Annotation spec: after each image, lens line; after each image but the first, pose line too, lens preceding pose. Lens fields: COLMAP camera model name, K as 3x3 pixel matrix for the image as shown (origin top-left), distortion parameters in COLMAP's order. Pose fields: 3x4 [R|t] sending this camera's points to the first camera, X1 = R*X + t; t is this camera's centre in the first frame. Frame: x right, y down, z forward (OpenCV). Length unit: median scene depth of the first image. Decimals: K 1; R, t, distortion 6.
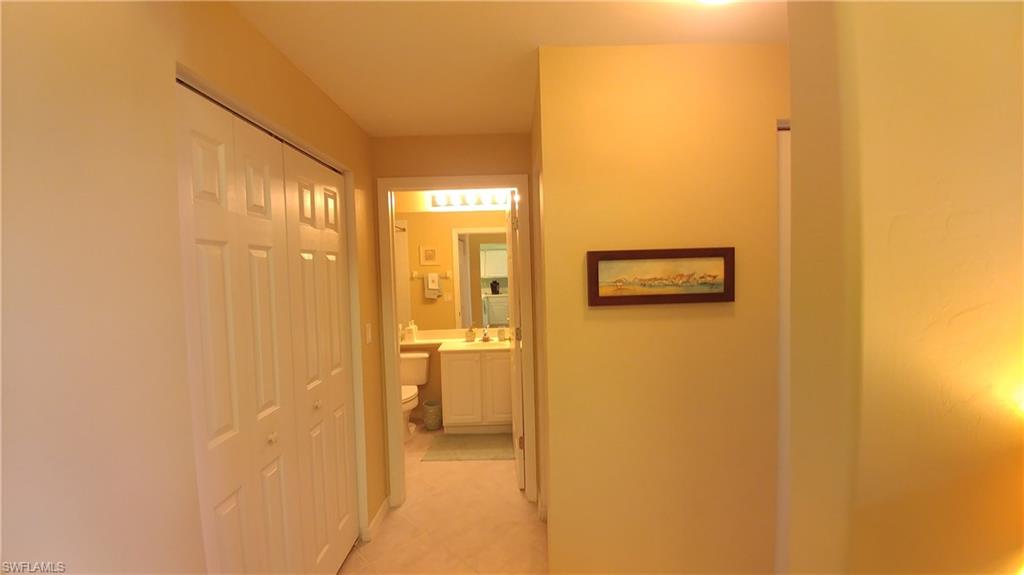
lens RADIAL K [[415.5, 0, 512.0], [0, 415.5, 287.5], [0, 0, 1]] dist [0.000022, -0.000056]
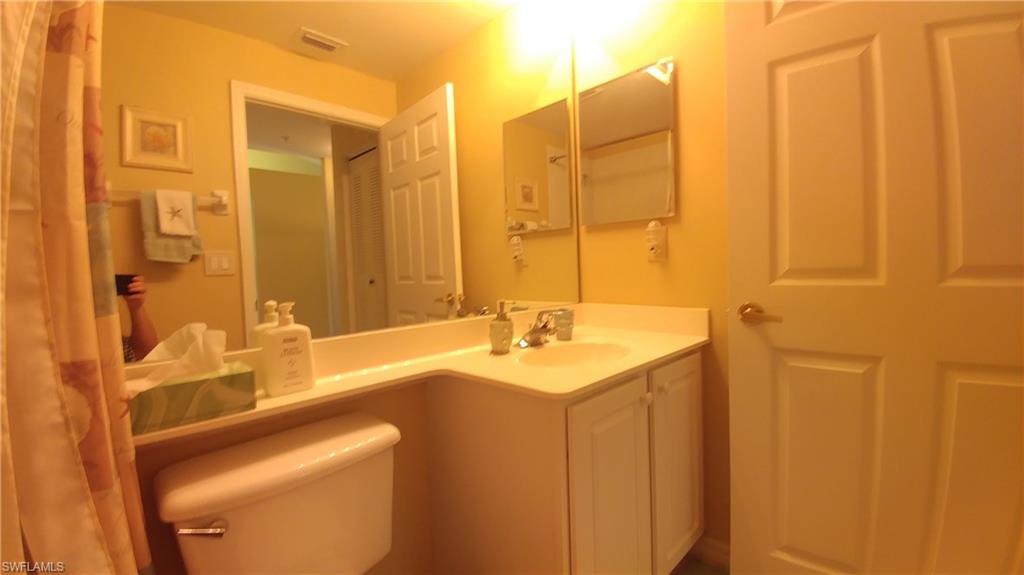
lens RADIAL K [[417.6, 0, 491.9], [0, 417.6, 277.7], [0, 0, 1]] dist [0.000095, -0.000058]
pose [[0.733754, -0.024373, 0.678978, -0.233660], [0.050898, 0.998520, -0.019160, 0.058993], [-0.677506, 0.048617, 0.733909, 0.568163]]
